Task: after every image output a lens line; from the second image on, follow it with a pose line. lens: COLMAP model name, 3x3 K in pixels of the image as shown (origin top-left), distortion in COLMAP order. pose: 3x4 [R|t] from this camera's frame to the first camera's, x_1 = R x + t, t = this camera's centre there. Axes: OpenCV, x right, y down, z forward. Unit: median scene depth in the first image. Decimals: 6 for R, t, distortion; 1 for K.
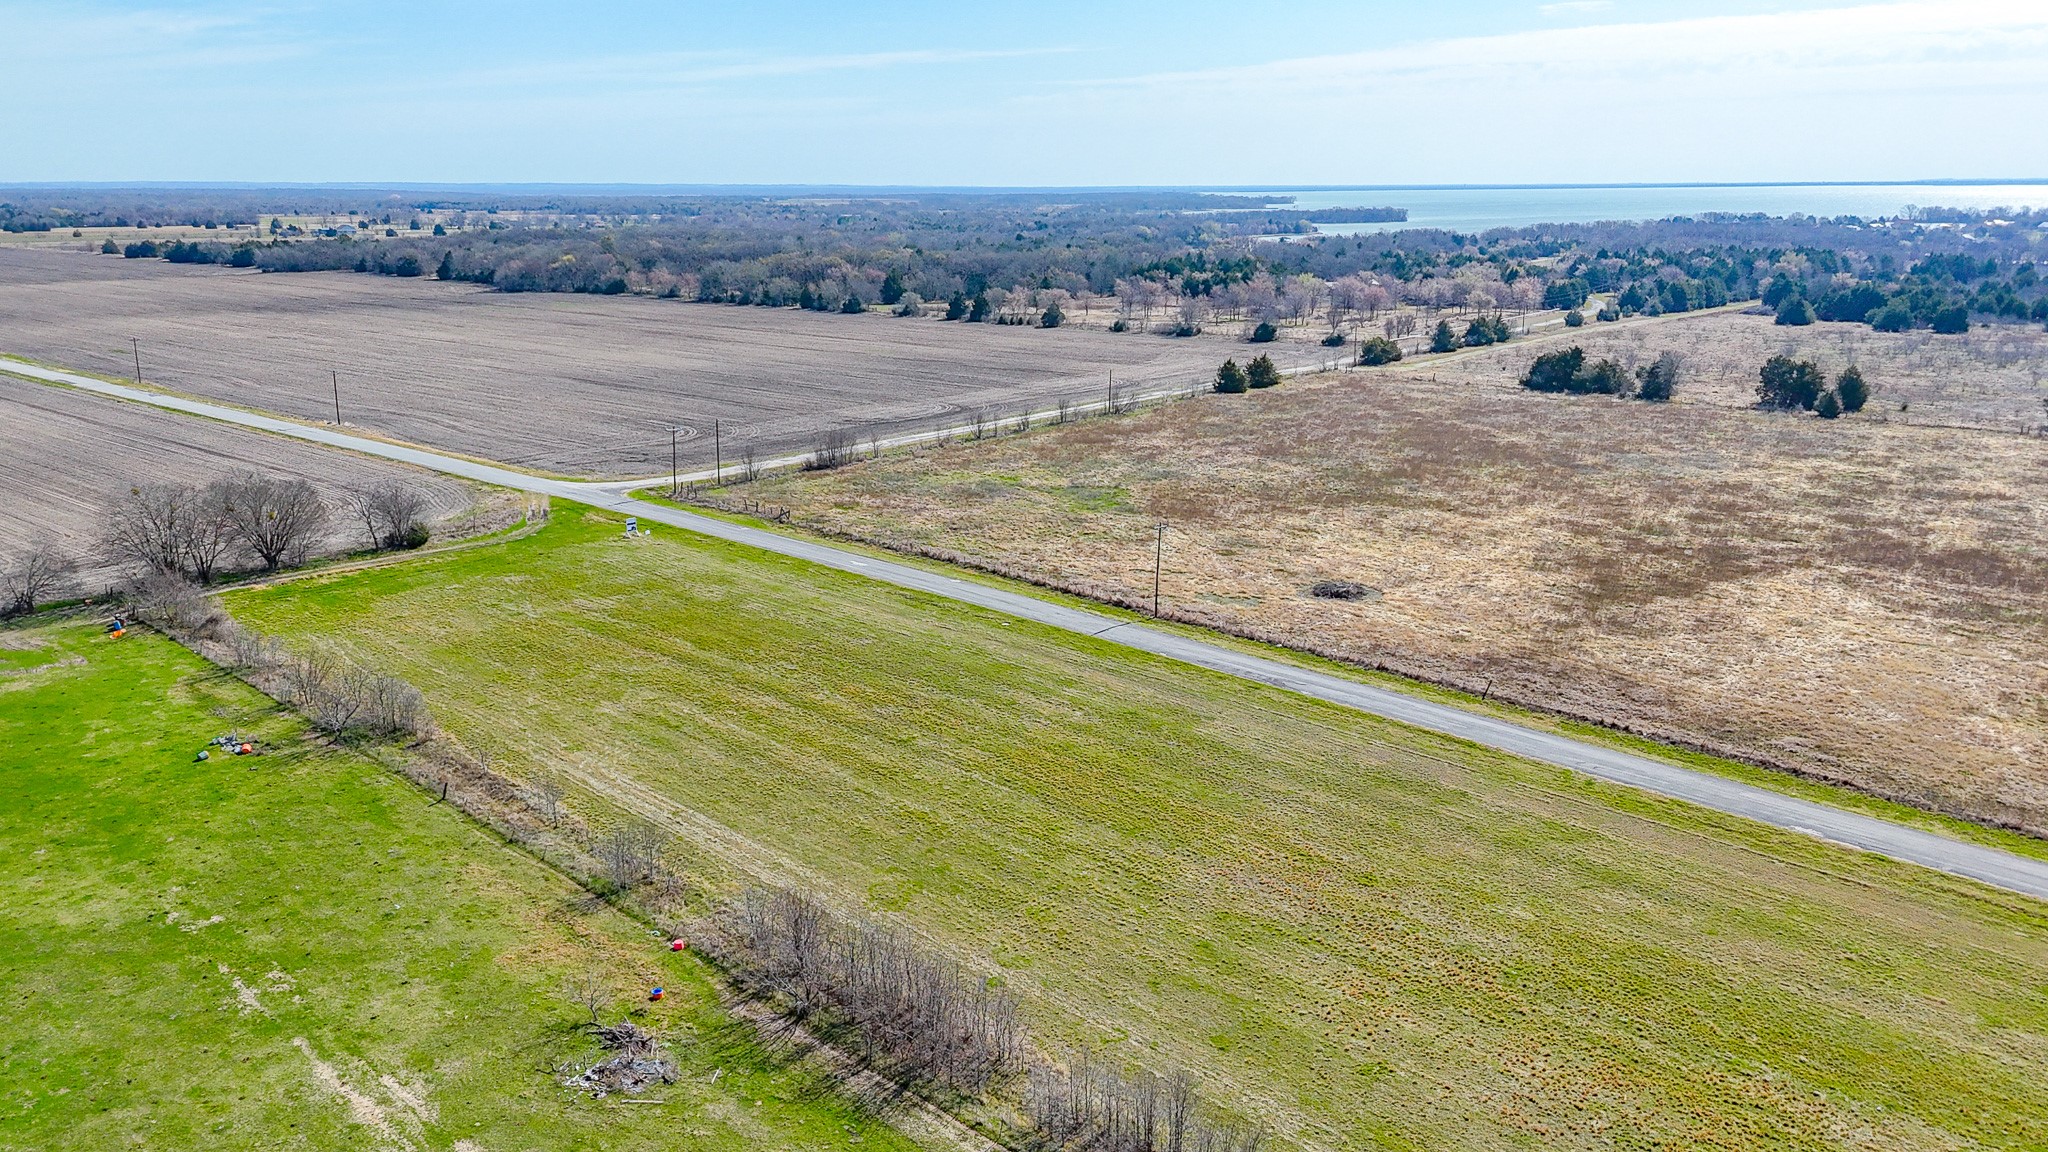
lens RADIAL K [[1500.4, 0, 1014.5], [0, 1500.4, 570.3], [0, 0, 1]] dist [0.072322, -0.061720]
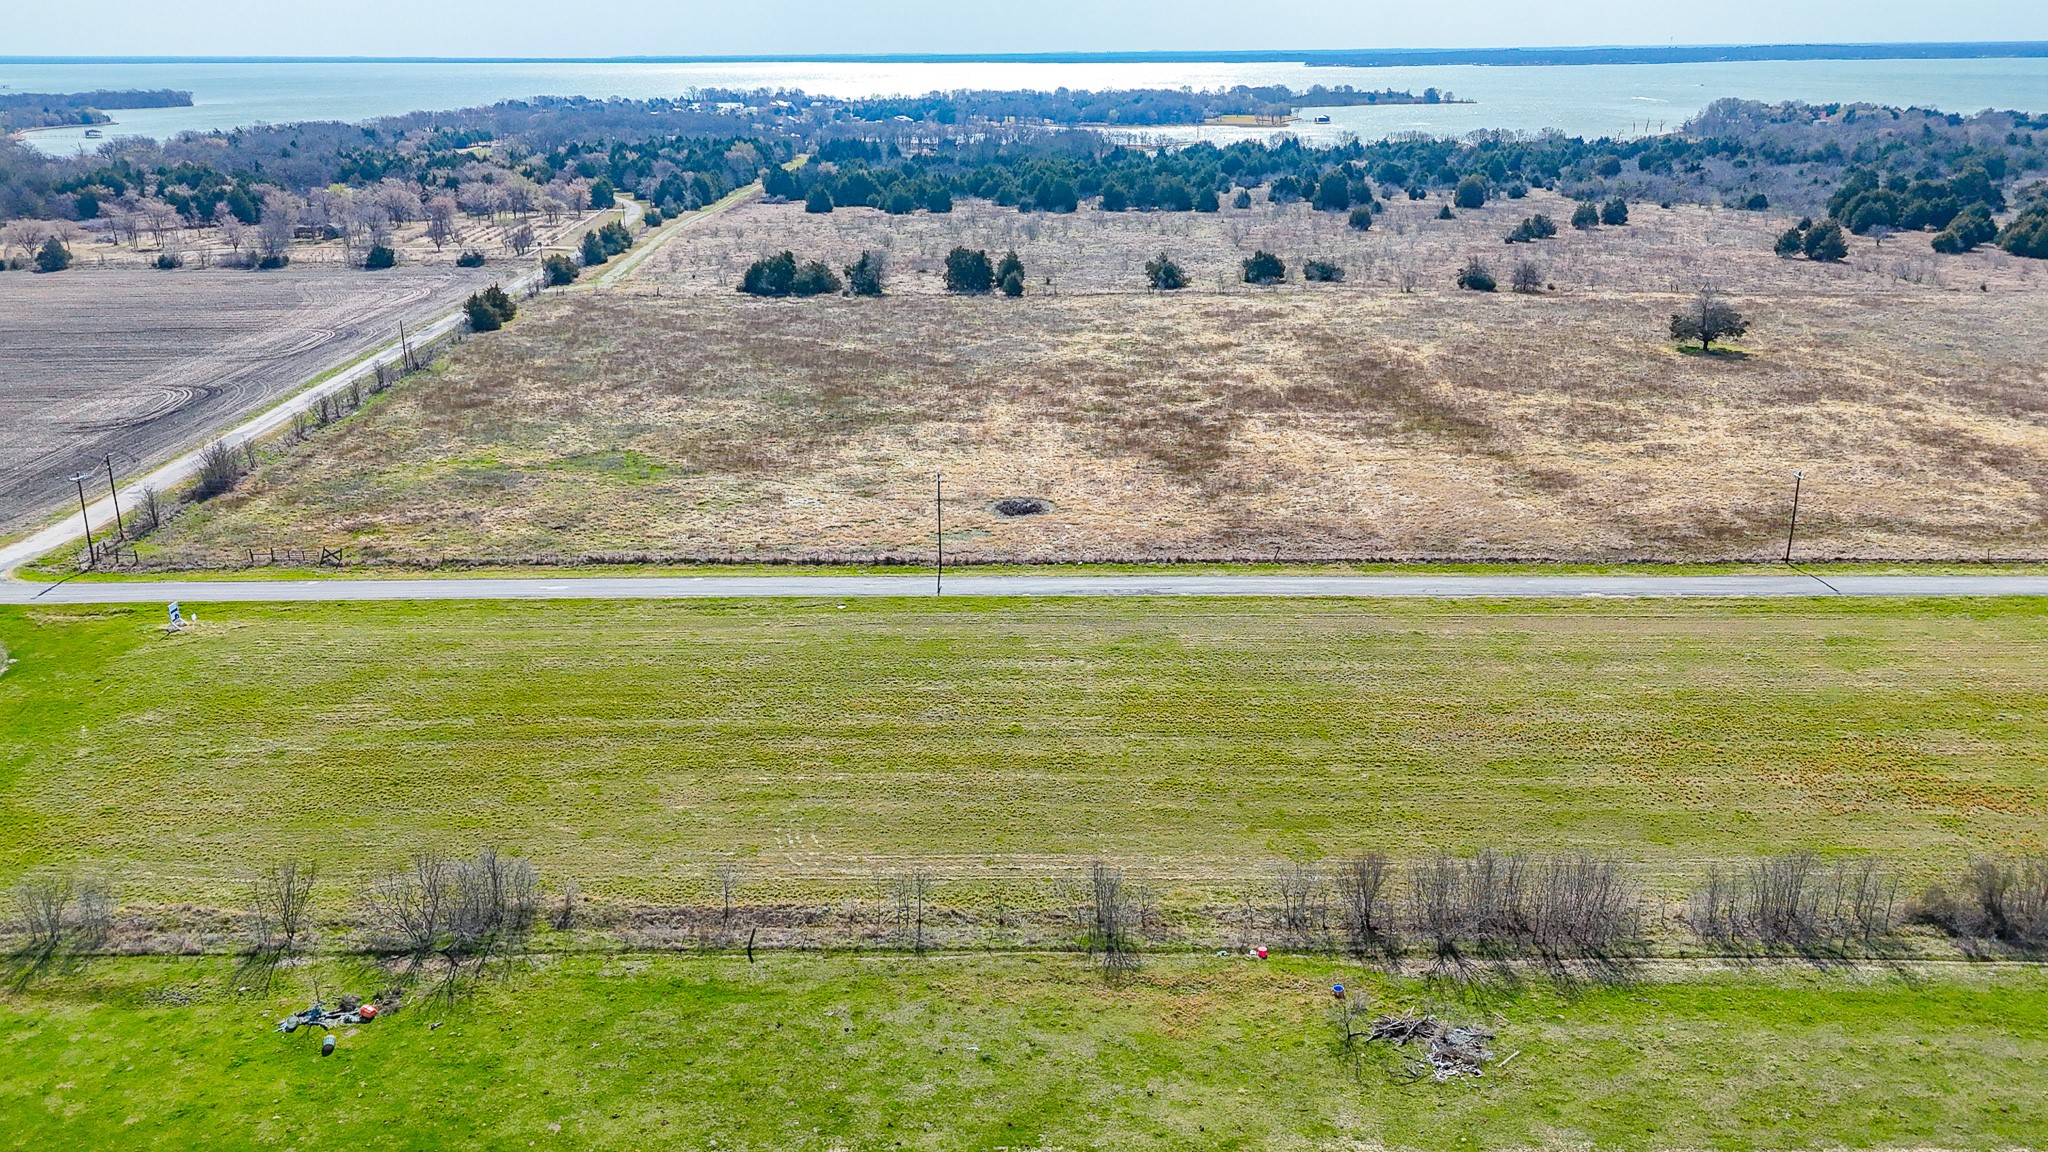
lens RADIAL K [[1500.4, 0, 1023.1], [0, 1500.4, 589.6], [0, 0, 1]] dist [0.072322, -0.061720]
pose [[0.717797, -0.234464, 0.655586, -0.520208], [0.176498, 0.972113, 0.154421, -0.097285], [-0.673510, 0.004867, 0.739162, 0.191729]]
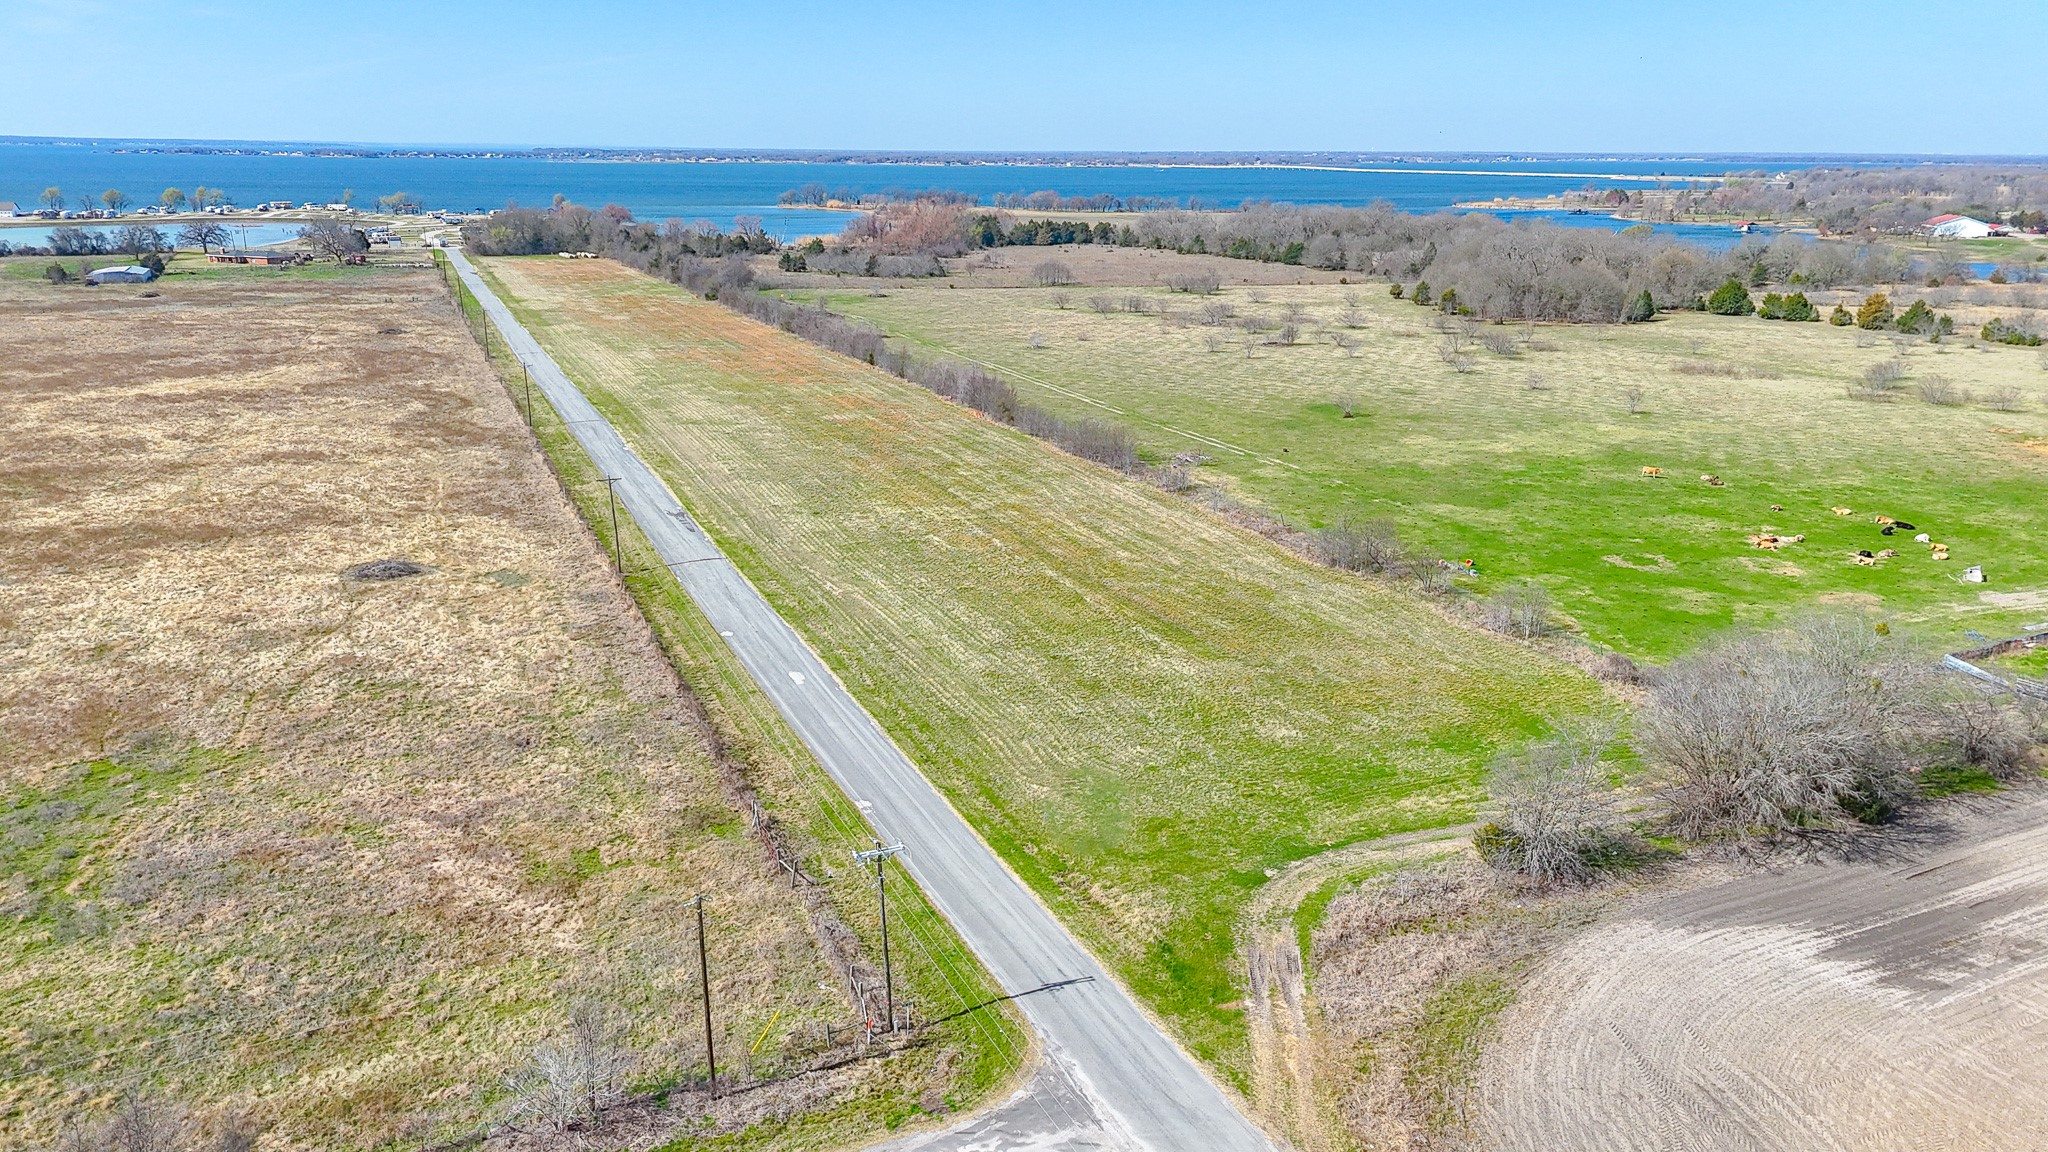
lens RADIAL K [[1500.4, 0, 1018.9], [0, 1500.4, 578.8], [0, 0, 1]] dist [0.072322, -0.061720]
pose [[-0.918448, -0.112309, 0.379262, -0.489155], [0.094118, 0.869251, 0.485330, -0.397205], [-0.384181, 0.481445, -0.787791, 1.603001]]
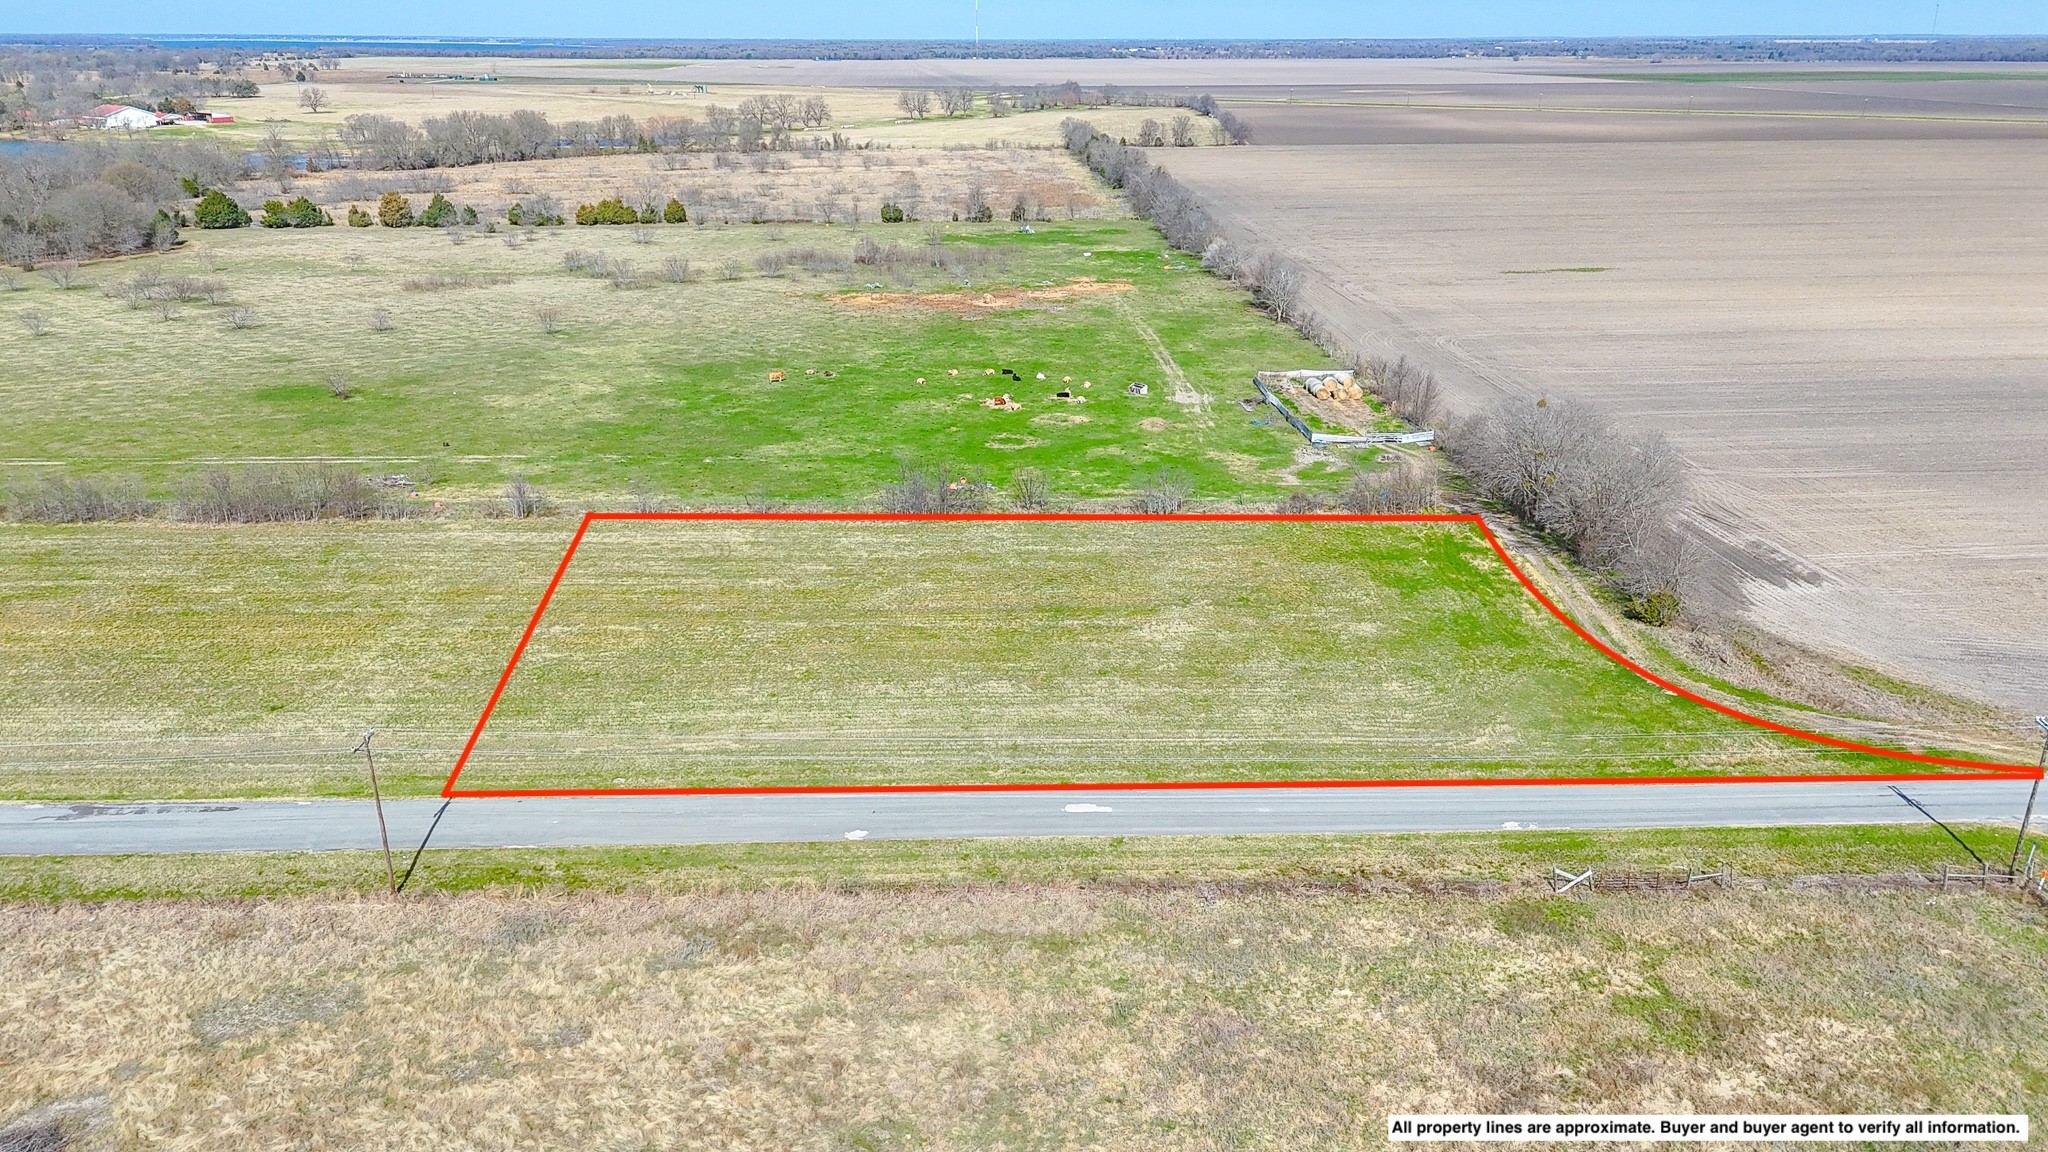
lens RADIAL K [[1500.4, 0, 1024.6], [0, 1500.4, 582.9], [0, 0, 1]] dist [0.072322, -0.061720]
pose [[-0.705429, 0.241282, -0.666448, 0.266809], [-0.177780, 0.849982, 0.495908, -0.355796], [0.686122, 0.468309, -0.556707, 1.342294]]
